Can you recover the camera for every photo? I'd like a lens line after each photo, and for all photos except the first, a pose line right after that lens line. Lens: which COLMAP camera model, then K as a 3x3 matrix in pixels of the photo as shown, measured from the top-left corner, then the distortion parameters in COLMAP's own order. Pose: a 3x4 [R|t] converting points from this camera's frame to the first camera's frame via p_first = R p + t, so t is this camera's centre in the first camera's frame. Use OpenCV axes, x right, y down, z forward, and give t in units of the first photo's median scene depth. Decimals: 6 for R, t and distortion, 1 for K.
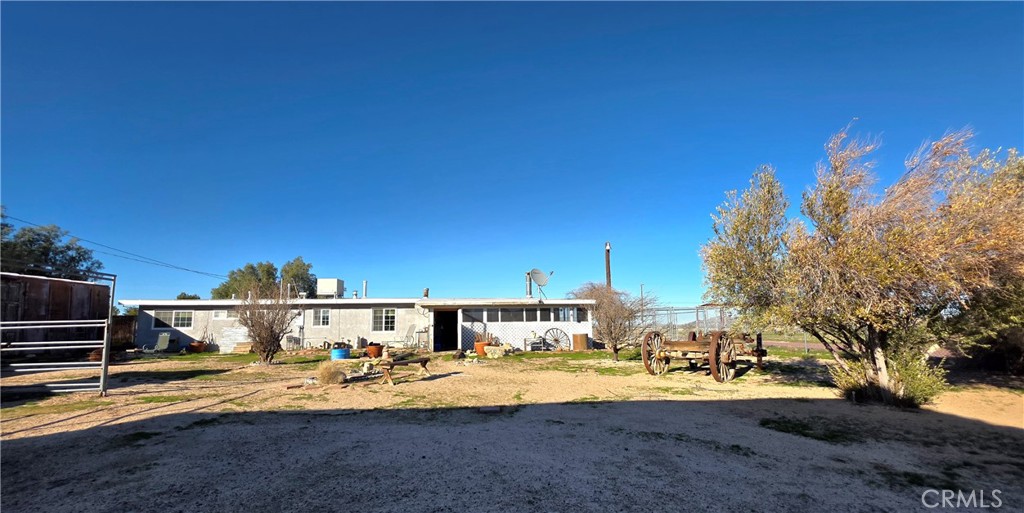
lens RADIAL K [[413.7, 0, 516.5], [0, 413.7, 284.7], [0, 0, 1]] dist [-0.000330, -0.000031]
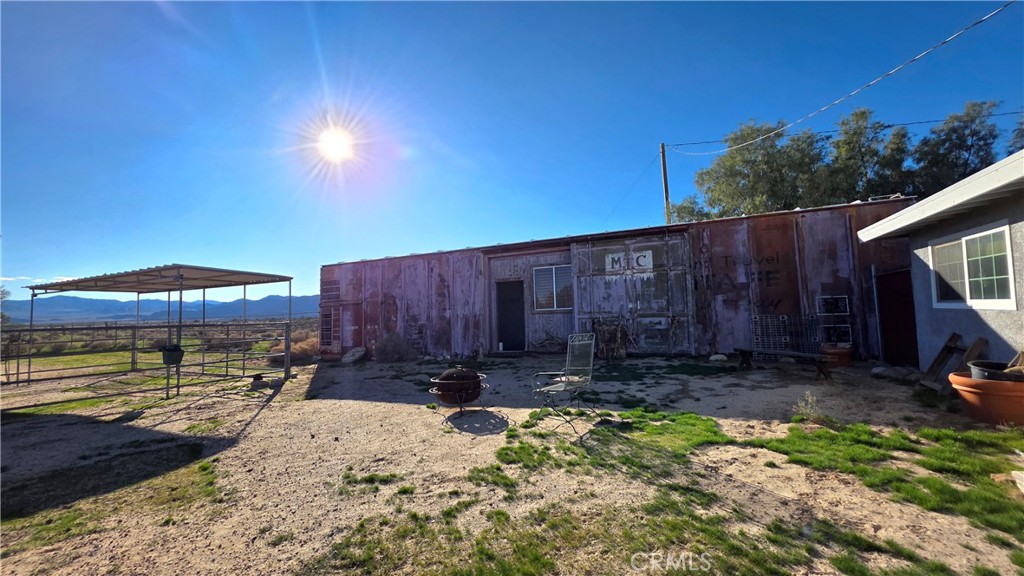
lens RADIAL K [[409.4, 0, 509.4], [0, 409.4, 287.9], [0, 0, 1]] dist [0.000741, 0.000191]
pose [[-0.491777, -0.030239, -0.870196, -0.476147], [0.126425, 0.986326, -0.105721, 0.088663], [0.861494, -0.162005, -0.481230, 0.900975]]
